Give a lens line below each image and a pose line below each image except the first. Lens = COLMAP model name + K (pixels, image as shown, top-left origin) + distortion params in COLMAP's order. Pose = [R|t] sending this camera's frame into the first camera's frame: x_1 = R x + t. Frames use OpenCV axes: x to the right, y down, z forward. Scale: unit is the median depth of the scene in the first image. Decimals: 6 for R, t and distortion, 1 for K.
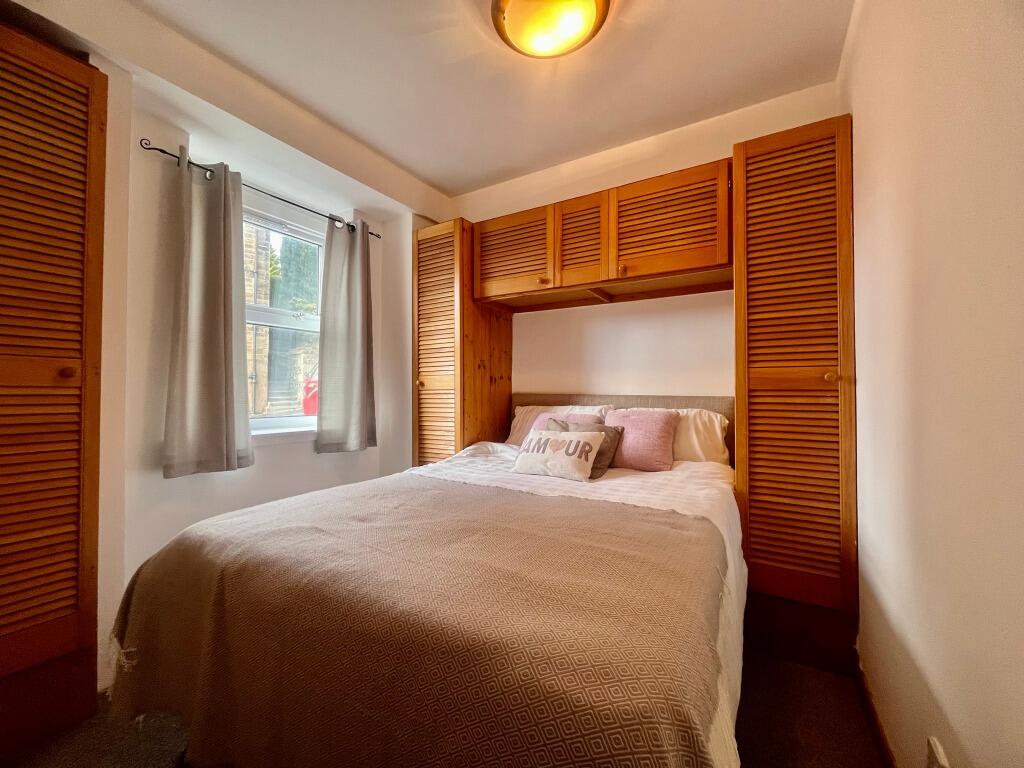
lens RADIAL K [[419.9, 0, 509.9], [0, 419.9, 386.9], [0, 0, 1]] dist [0.000623, 0.000256]
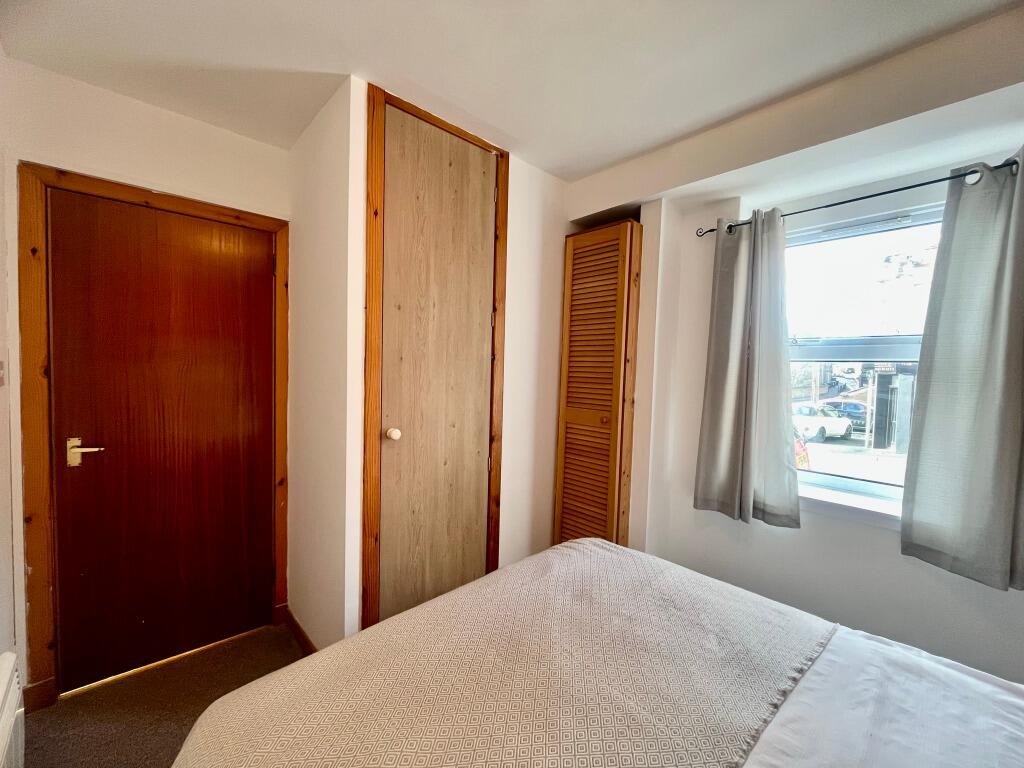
lens RADIAL K [[419.9, 0, 511.2], [0, 419.9, 386.2], [0, 0, 1]] dist [0.000623, 0.000256]
pose [[-0.276967, 0.033097, -0.960309, 0.339361], [-0.017946, 0.999054, 0.039608, -0.119833], [0.960712, 0.028204, -0.276111, 0.582768]]
